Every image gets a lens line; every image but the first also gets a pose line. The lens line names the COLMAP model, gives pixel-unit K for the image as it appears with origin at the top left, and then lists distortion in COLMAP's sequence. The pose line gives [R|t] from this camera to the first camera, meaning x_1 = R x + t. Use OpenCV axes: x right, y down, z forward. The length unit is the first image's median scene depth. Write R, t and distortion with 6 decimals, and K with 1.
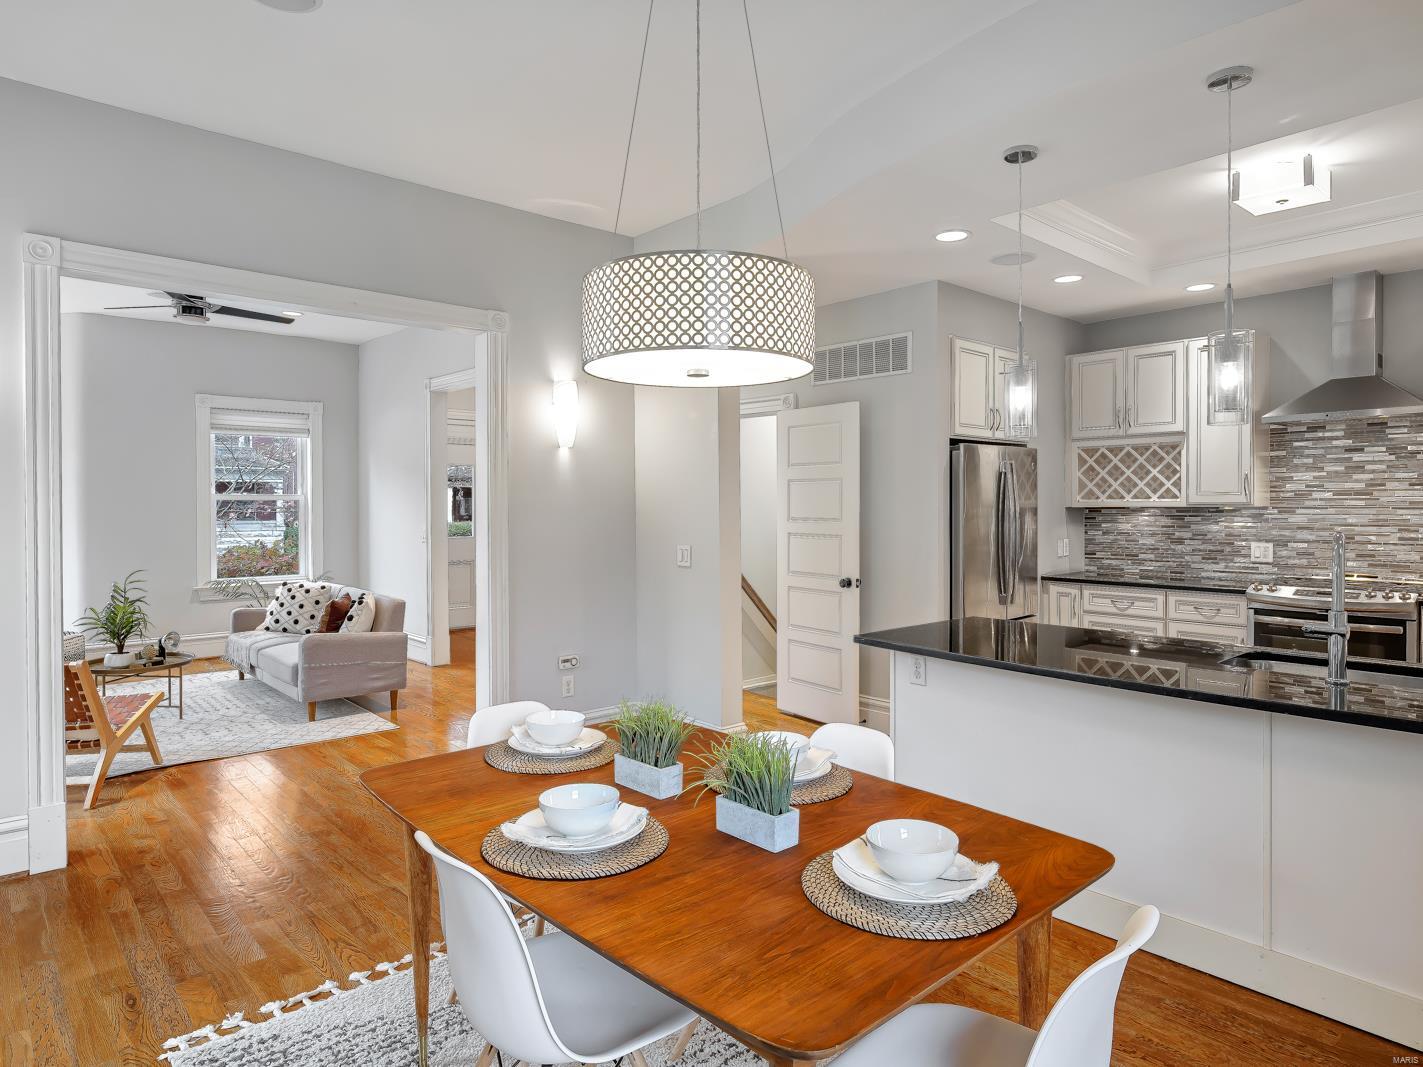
lens RADIAL K [[857.4, 0, 715.8], [0, 857.4, 508.3], [0, 0, 1]] dist [0.000908, -0.000337]
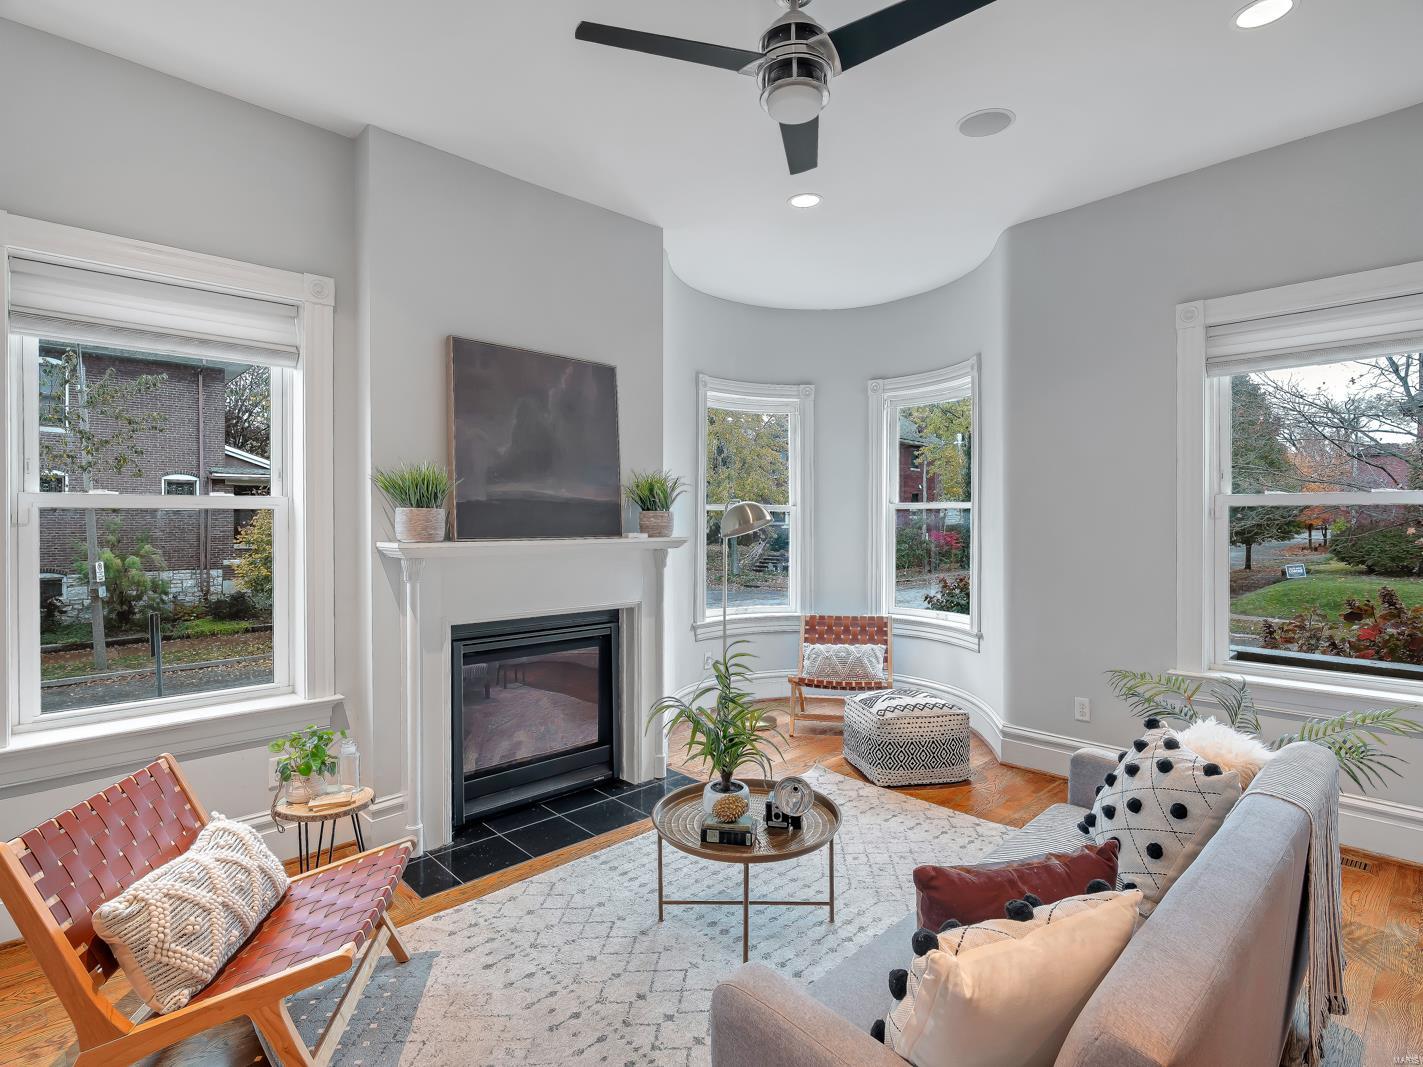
lens RADIAL K [[725.8, 0, 720.1], [0, 725.8, 525.7], [0, 0, 1]] dist [-0.007372, 0.000397]
pose [[0.041790, 0.012145, -0.999053, -0.200486], [-0.007495, 0.999902, 0.011842, -0.000798], [0.999098, 0.006993, 0.041877, 0.818892]]
